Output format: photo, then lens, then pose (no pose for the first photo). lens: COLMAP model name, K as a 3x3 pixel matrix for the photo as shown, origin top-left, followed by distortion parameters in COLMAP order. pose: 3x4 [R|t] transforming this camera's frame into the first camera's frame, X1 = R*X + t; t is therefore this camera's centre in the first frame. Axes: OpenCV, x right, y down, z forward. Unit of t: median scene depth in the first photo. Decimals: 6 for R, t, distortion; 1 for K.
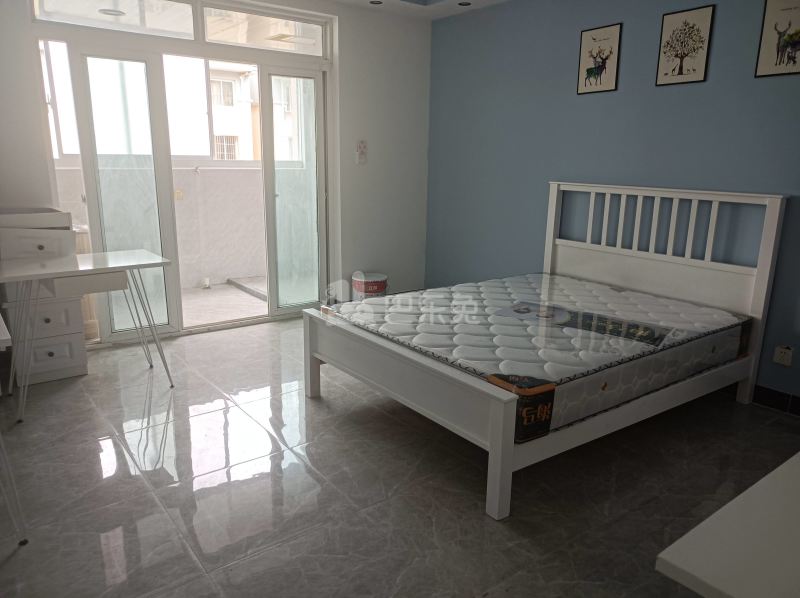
lens RADIAL K [[612.3, 0, 400.0], [0, 612.3, 299.0], [0, 0, 1]] dist [0.125247, -0.075923]
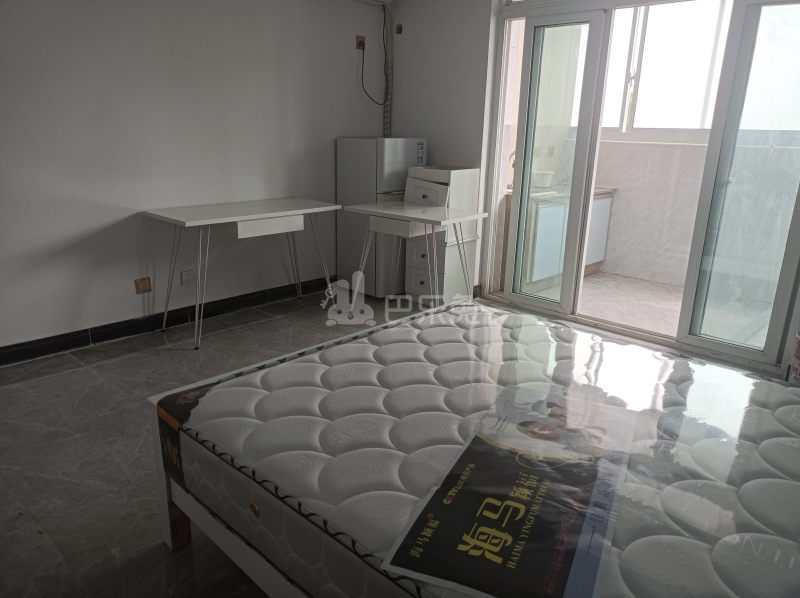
lens RADIAL K [[600.4, 0, 400.2], [0, 600.4, 304.8], [0, 0, 1]] dist [0.028444, -0.004422]
pose [[0.161258, 0.275849, -0.947578, 0.573756], [-0.256082, 0.938953, 0.229758, -0.131698], [0.953110, 0.205607, 0.222054, 0.697256]]
